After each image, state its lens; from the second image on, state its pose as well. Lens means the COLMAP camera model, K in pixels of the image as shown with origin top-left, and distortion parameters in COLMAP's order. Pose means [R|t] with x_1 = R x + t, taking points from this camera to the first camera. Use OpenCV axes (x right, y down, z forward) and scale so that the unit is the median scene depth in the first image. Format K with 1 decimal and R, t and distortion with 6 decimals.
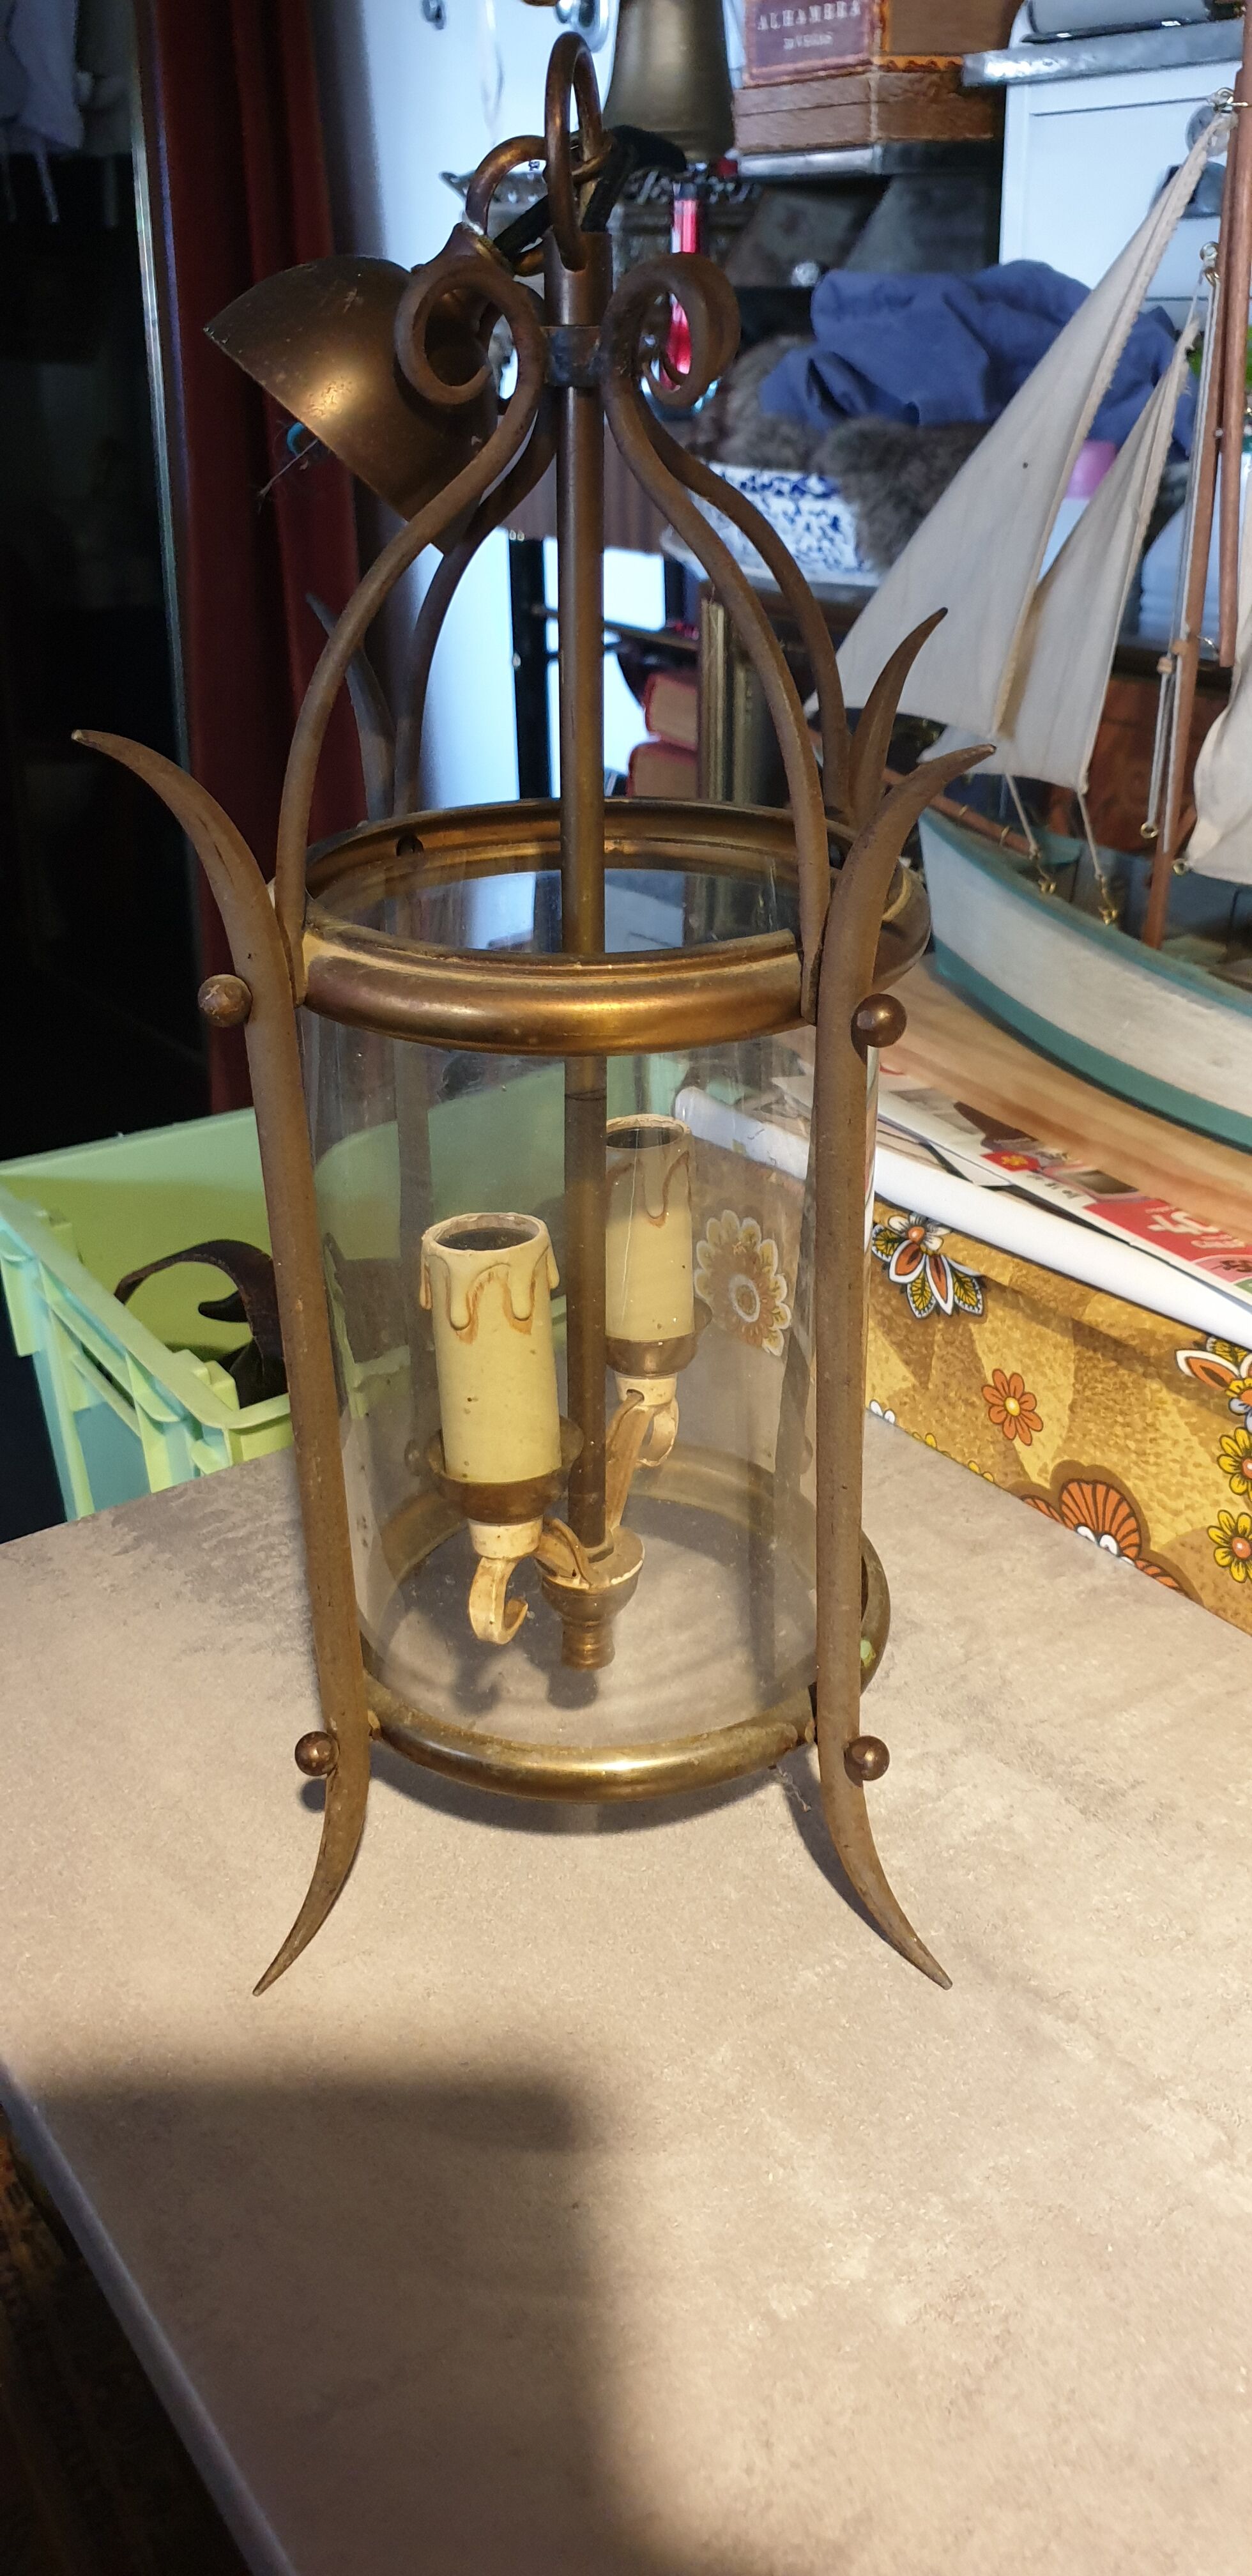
lens RADIAL K [[2077.2, 0, 630.2], [0, 2077.2, 1272.2], [0, 0, 1]] dist [0.006462, -0.007395]
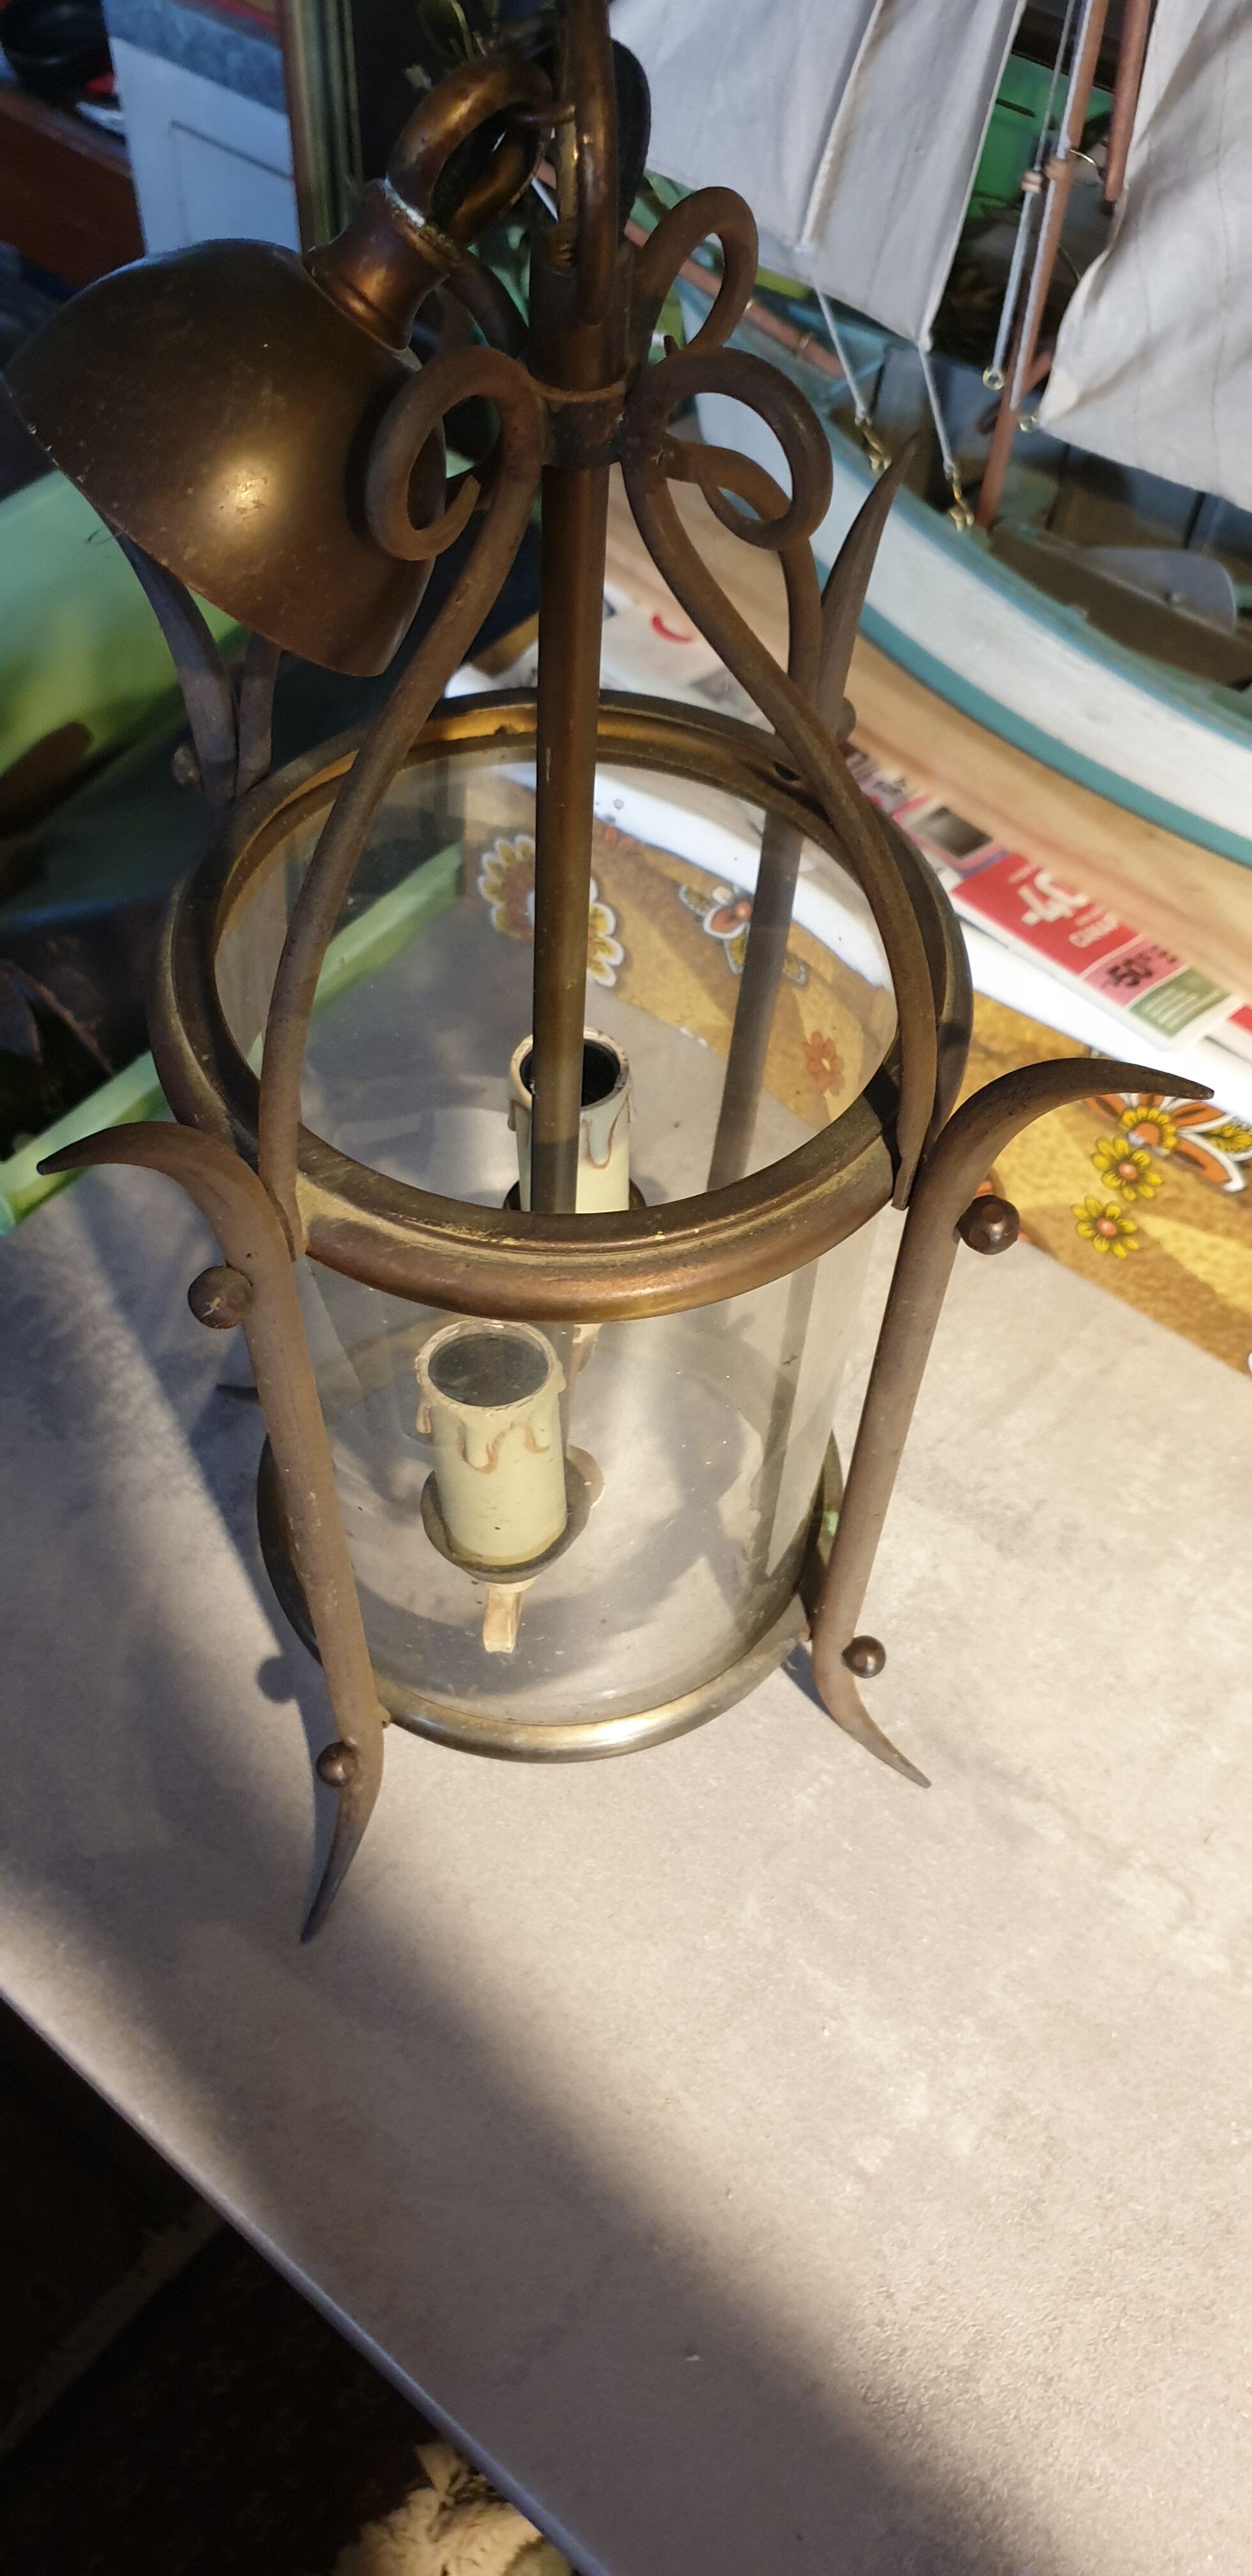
lens RADIAL K [[2077.2, 0, 614.1], [0, 2077.2, 1290.6], [0, 0, 1]] dist [0.006462, -0.007395]
pose [[0.965105, -0.182945, 0.187358, -0.175643], [0.068146, 0.866296, 0.494862, -0.467082], [-0.252839, -0.464826, 0.848533, 0.238397]]
